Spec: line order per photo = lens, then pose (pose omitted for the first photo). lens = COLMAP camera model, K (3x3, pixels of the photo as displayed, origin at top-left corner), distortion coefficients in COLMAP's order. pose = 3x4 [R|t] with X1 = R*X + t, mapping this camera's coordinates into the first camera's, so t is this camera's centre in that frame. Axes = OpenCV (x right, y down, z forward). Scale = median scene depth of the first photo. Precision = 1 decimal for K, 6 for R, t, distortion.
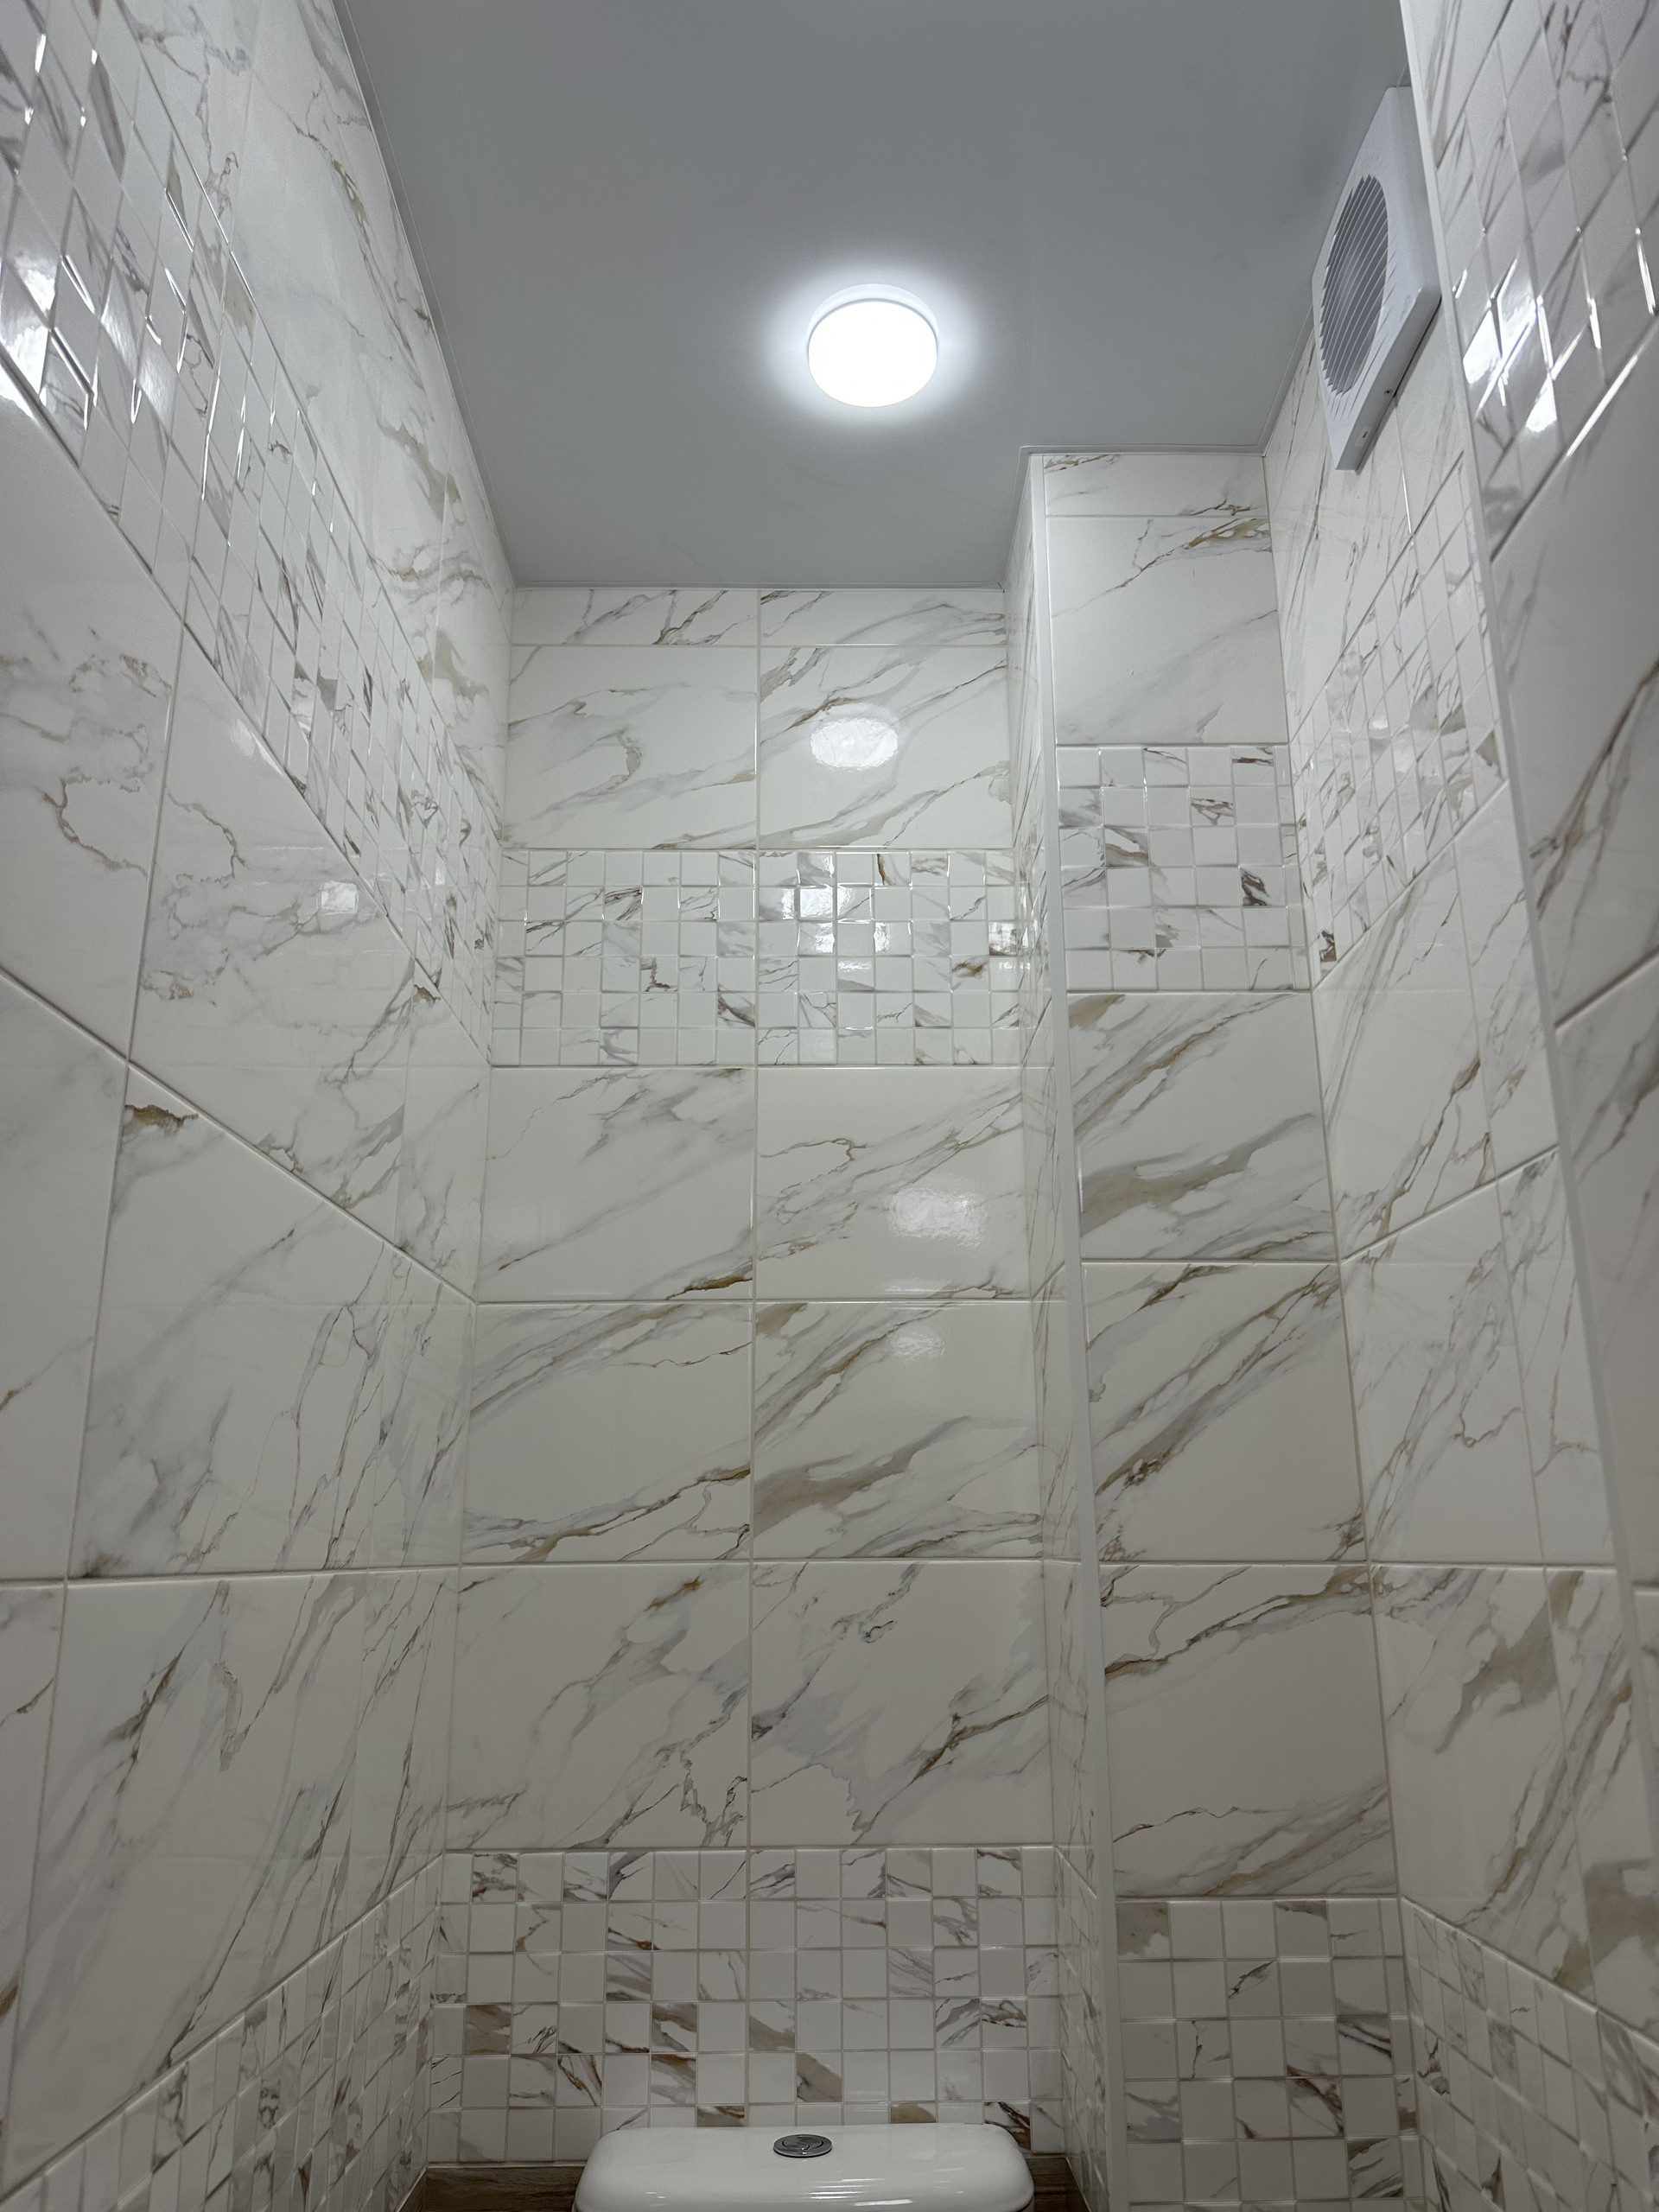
lens RADIAL K [[1570.3, 0, 829.5], [0, 1570.3, 1106.0], [0, 0, 1]] dist [0.153233, -0.223949]
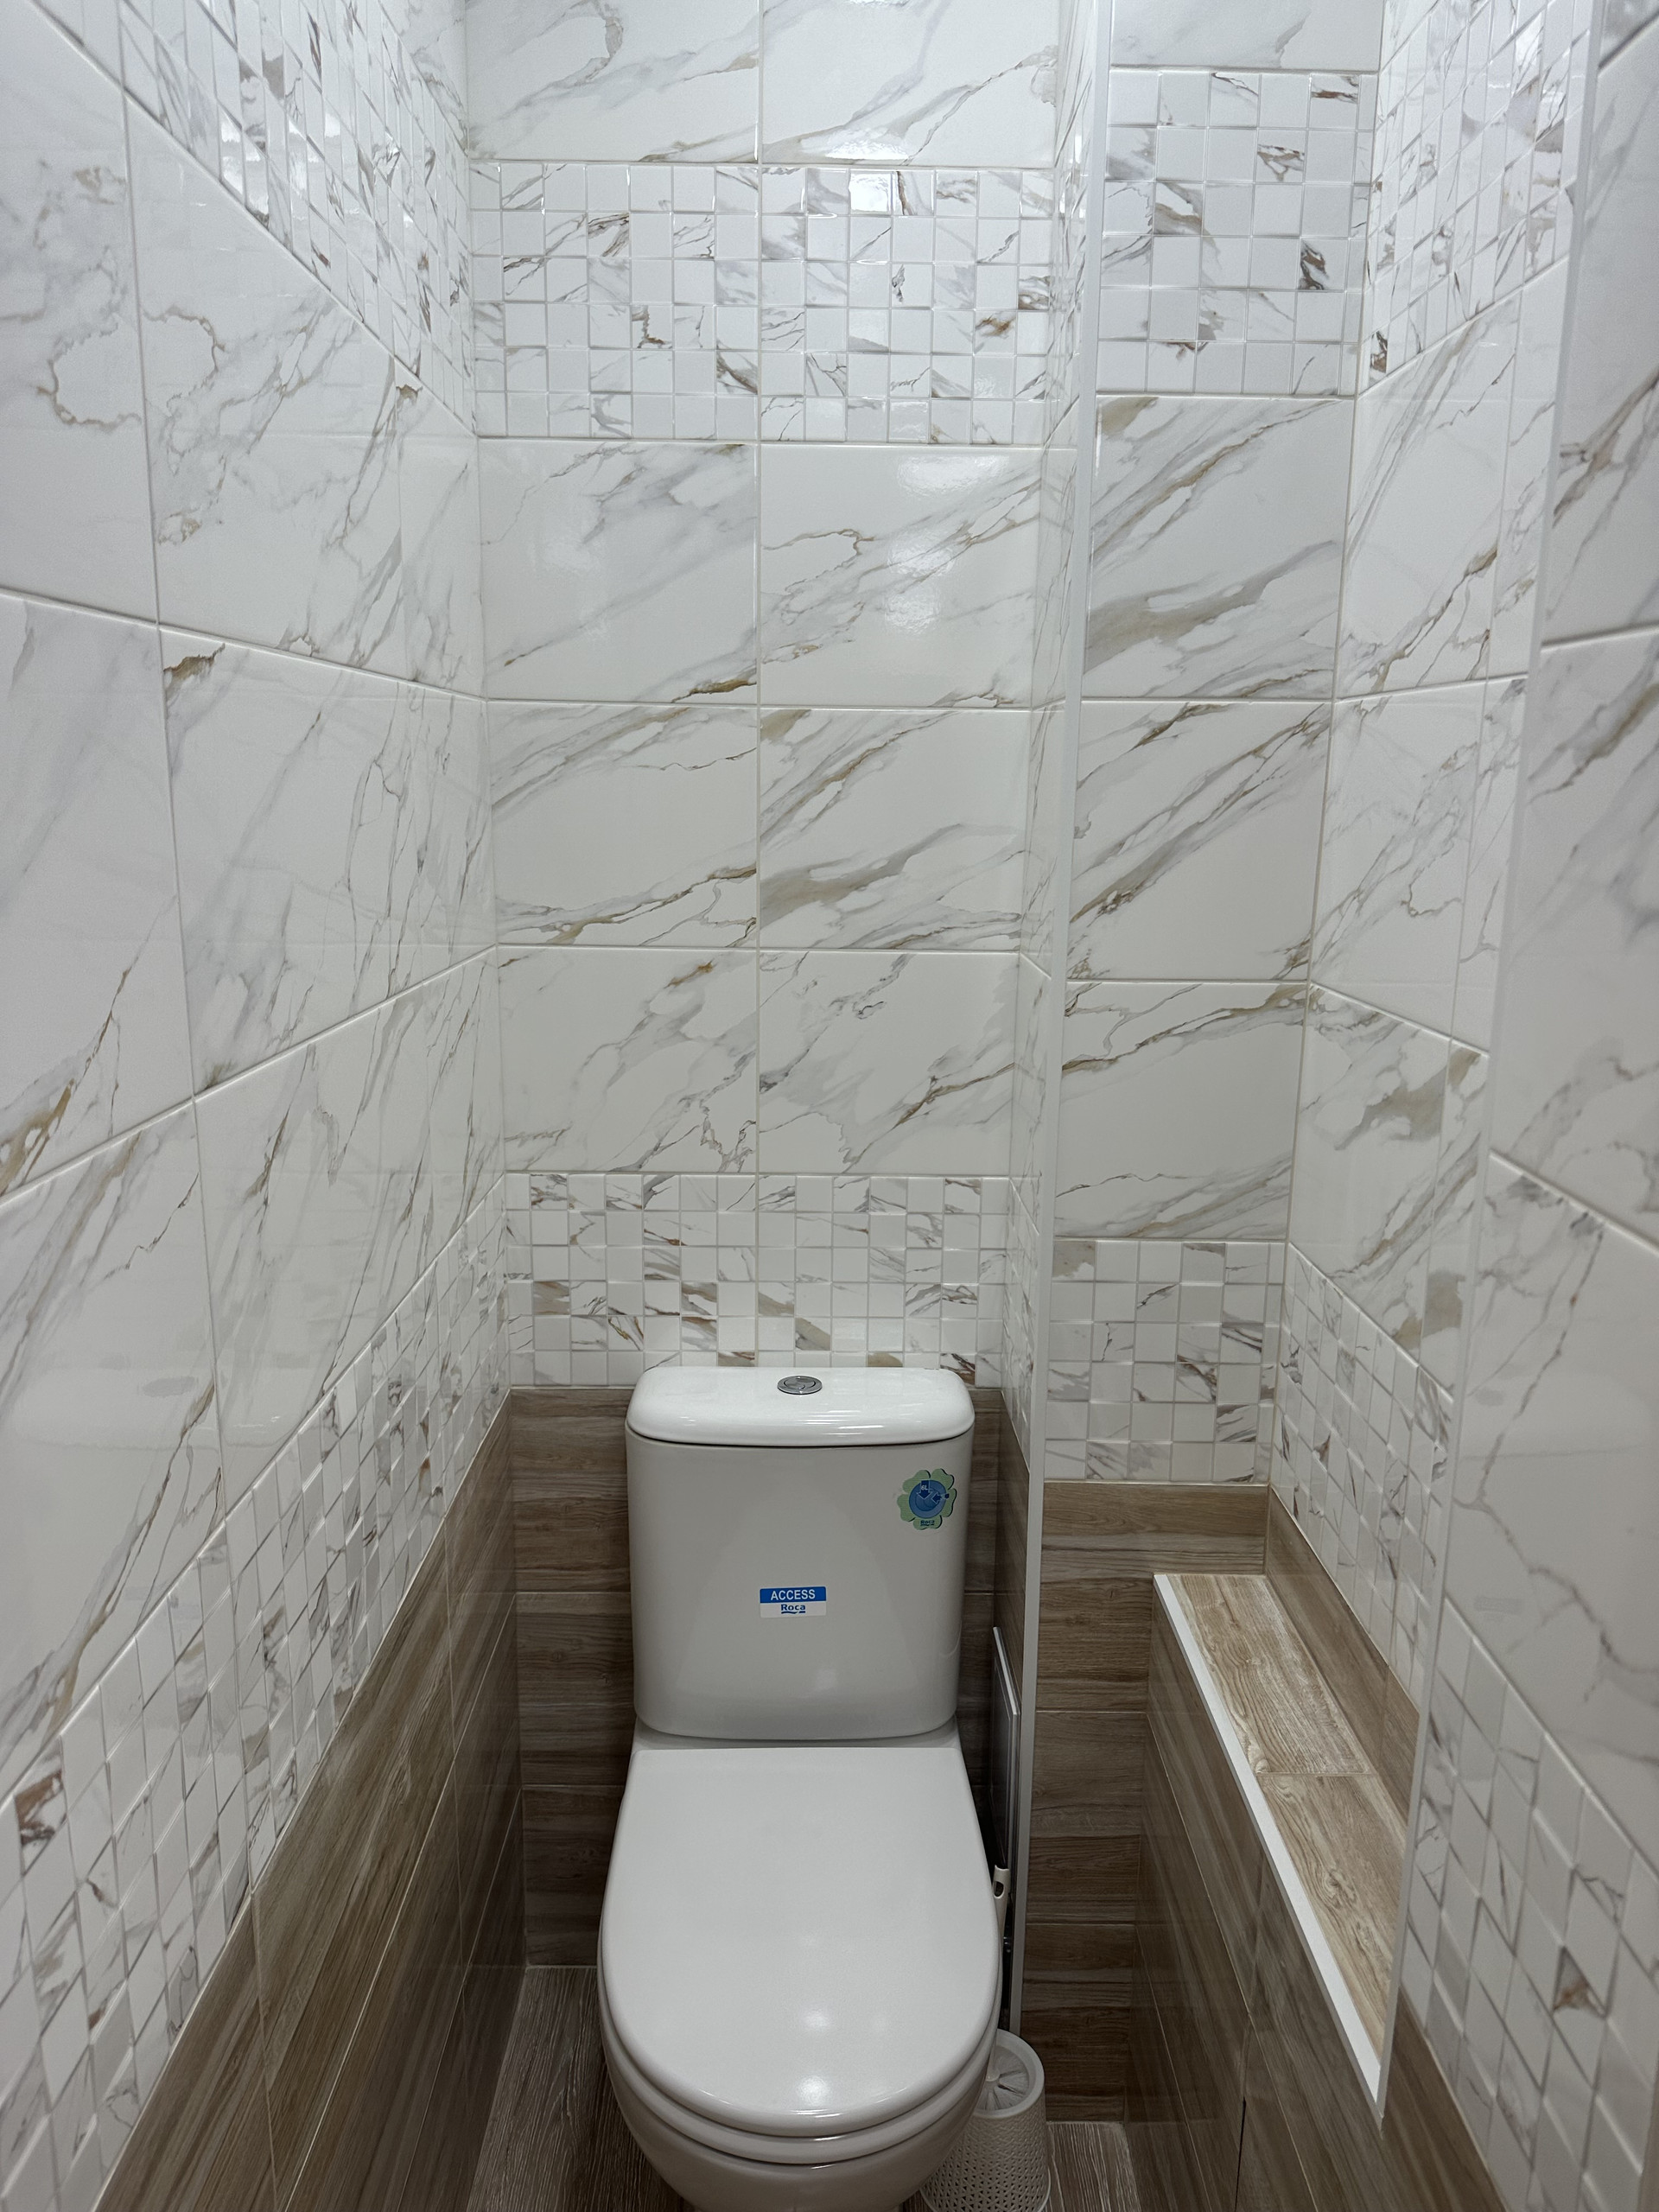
lens RADIAL K [[1573.9, 0, 816.2], [0, 1573.9, 1099.7], [0, 0, 1]] dist [0.145547, -0.220070]
pose [[0.999835, 0.017954, -0.002882, -0.003445], [-0.014653, 0.889367, 0.456960, -0.131419], [0.010768, -0.456842, 0.889483, -0.030856]]
